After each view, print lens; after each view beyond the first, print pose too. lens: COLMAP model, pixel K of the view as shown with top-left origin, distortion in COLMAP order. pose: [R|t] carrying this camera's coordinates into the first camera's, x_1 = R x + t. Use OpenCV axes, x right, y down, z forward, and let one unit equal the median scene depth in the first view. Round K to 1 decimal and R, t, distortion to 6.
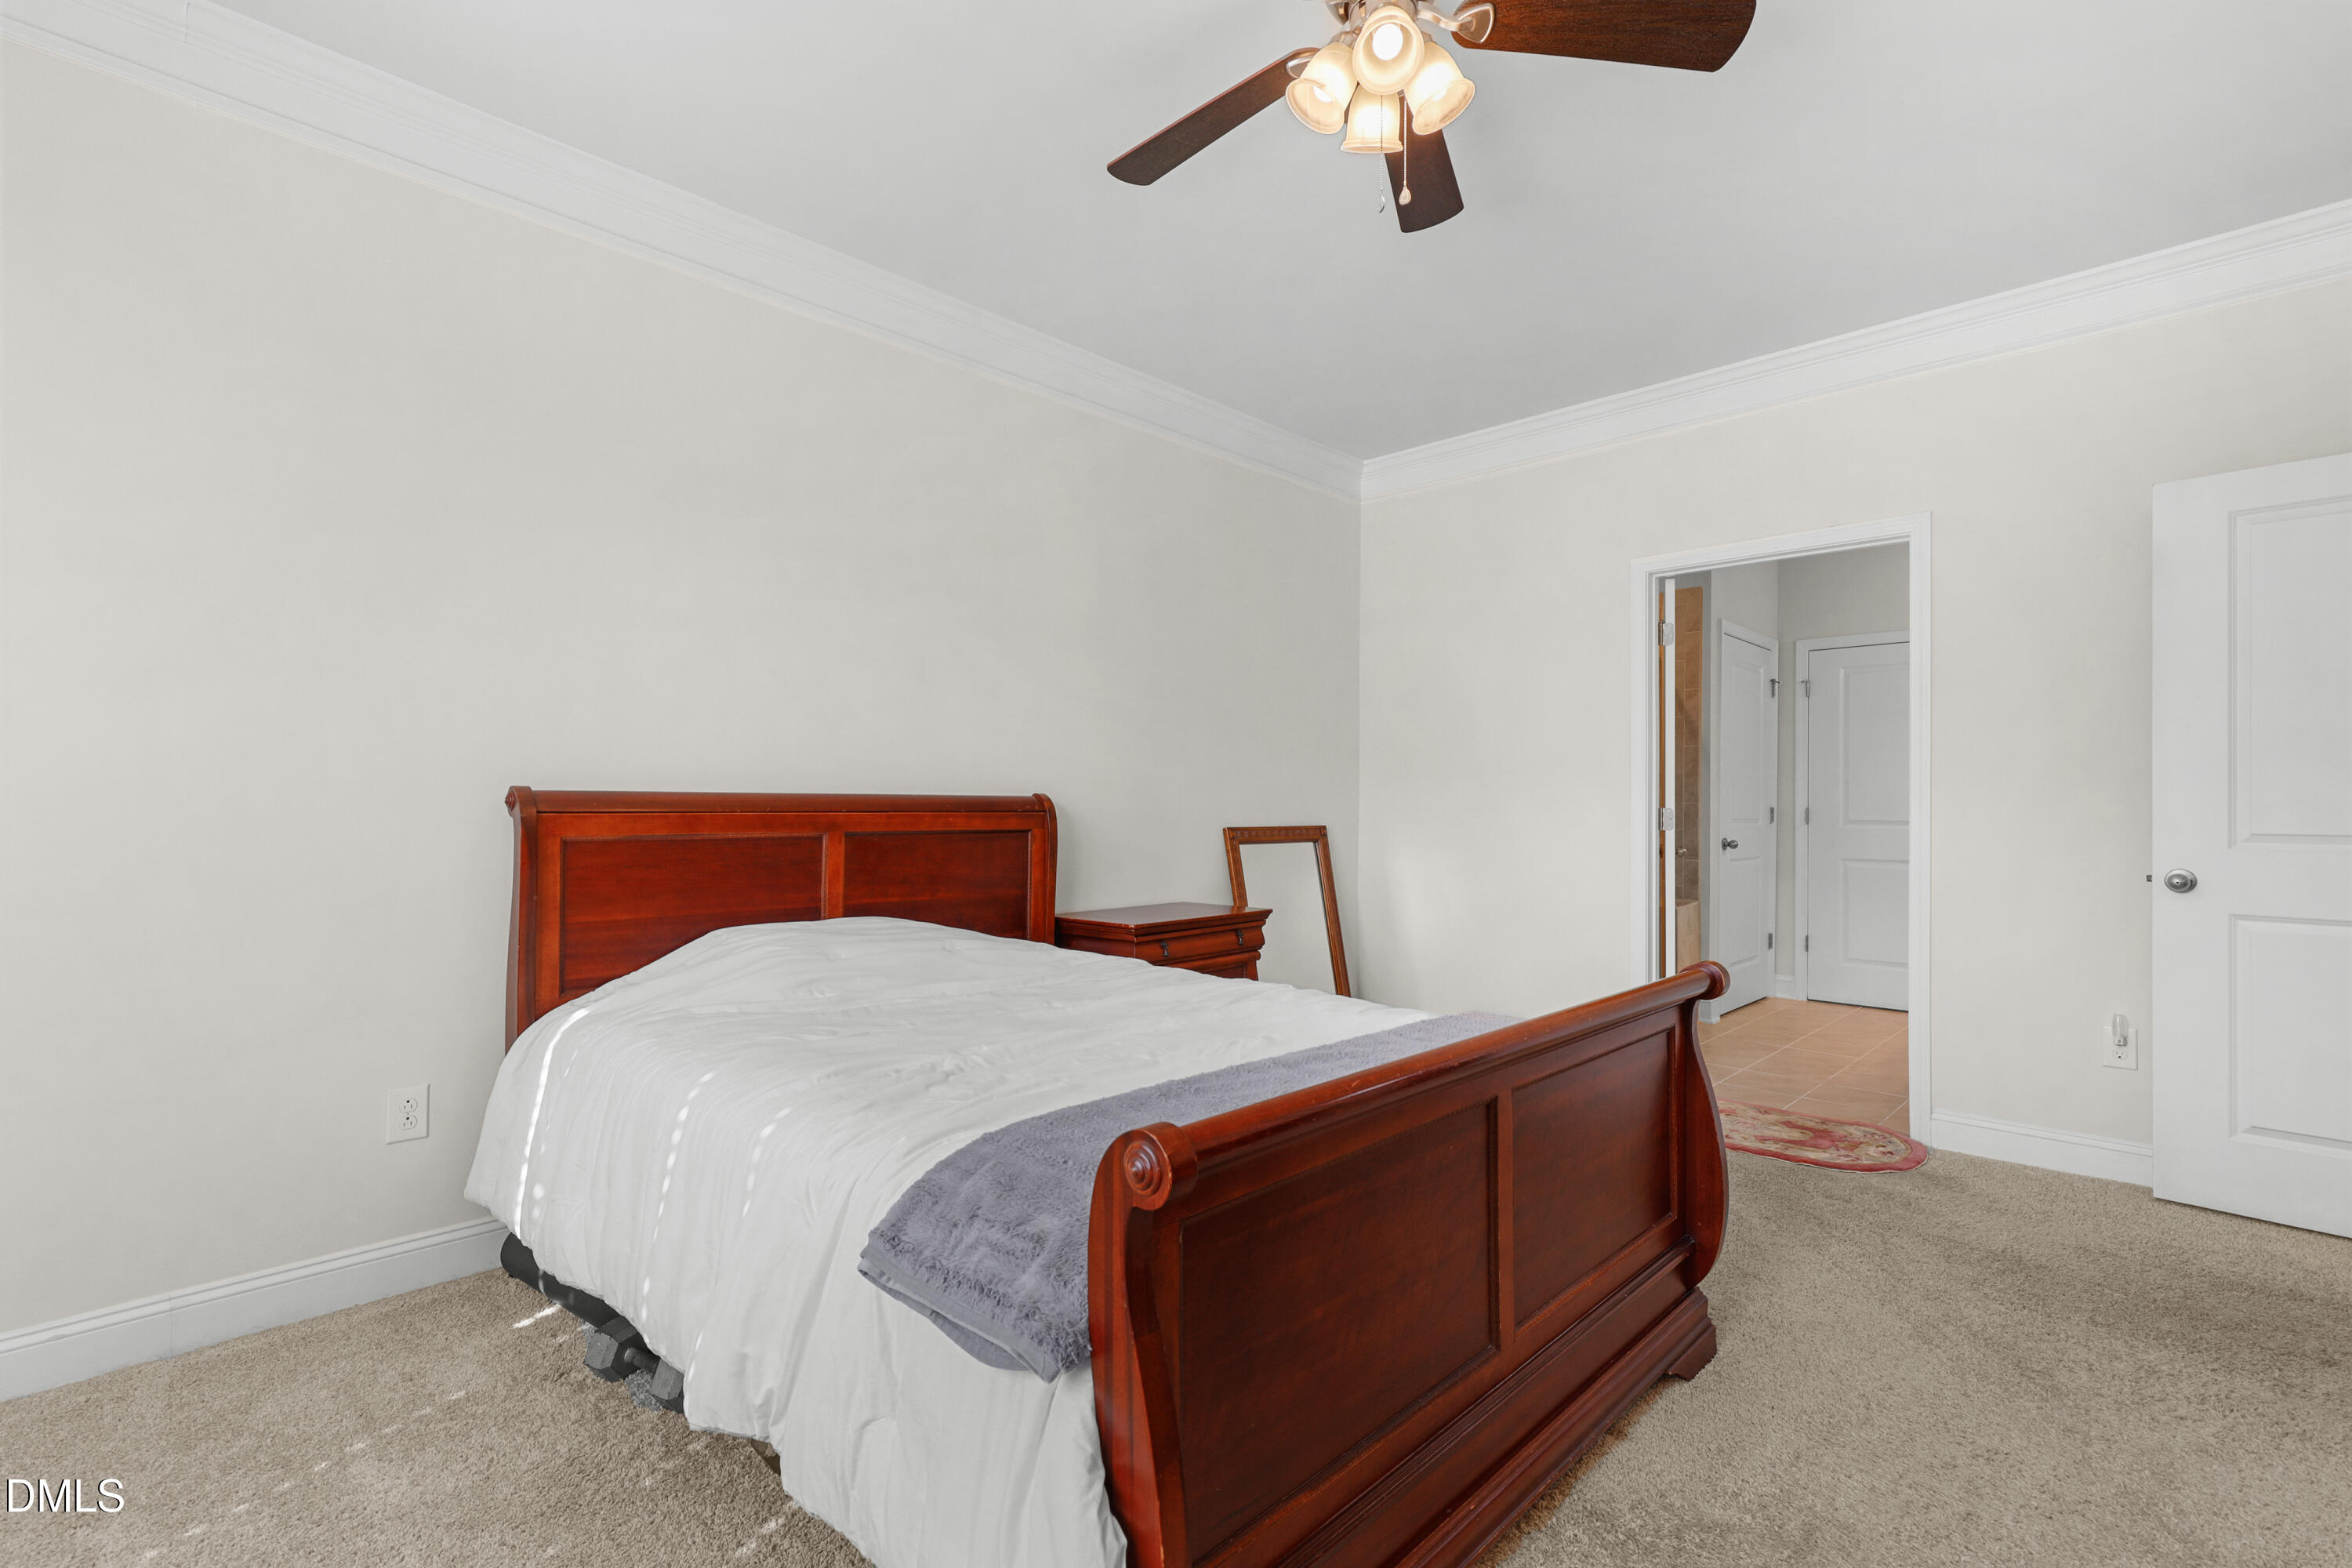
lens RADIAL K [[1098.8, 0, 1176.0], [0, 1098.8, 784.0], [0, 0, 1]] dist [0.000089, -0.000008]
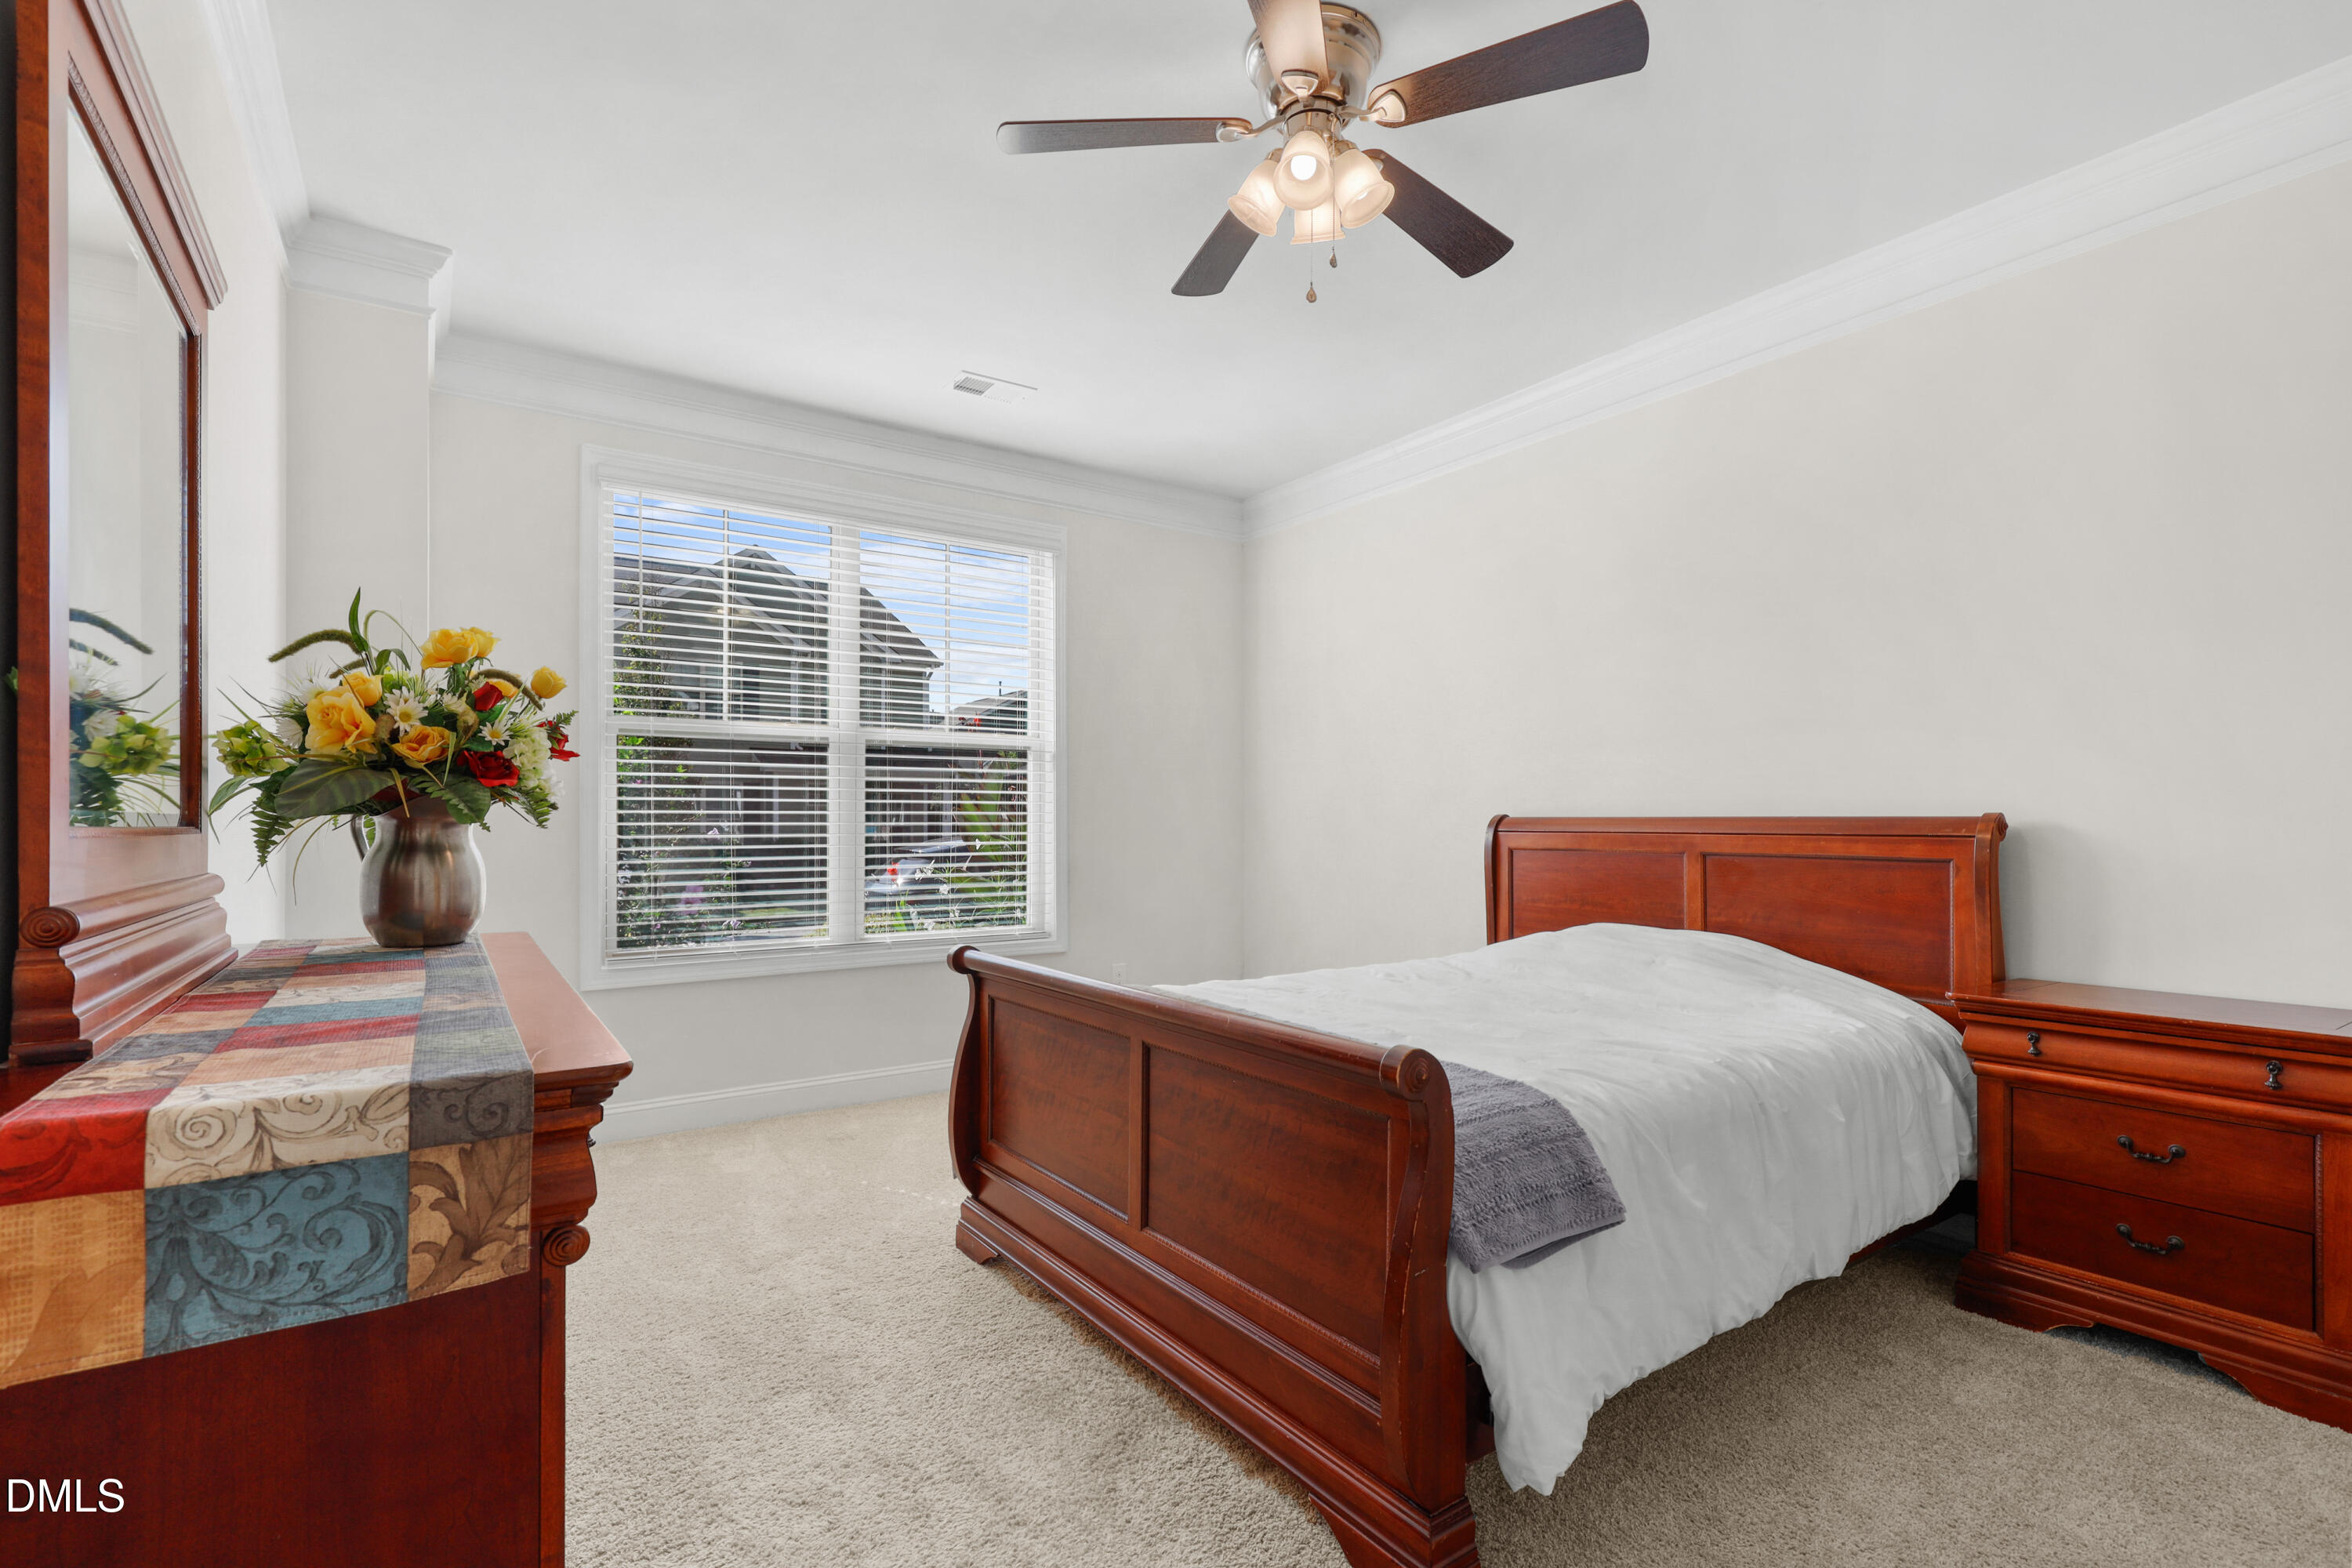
lens RADIAL K [[1067.6, 0, 1177.1], [0, 1067.6, 810.0], [0, 0, 1]] dist [-0.000396, -0.000053]
pose [[-0.182358, -0.009234, -0.983189, 0.842044], [0.014794, 0.999817, -0.012134, 0.007056], [0.983121, -0.016758, -0.182188, 0.686685]]
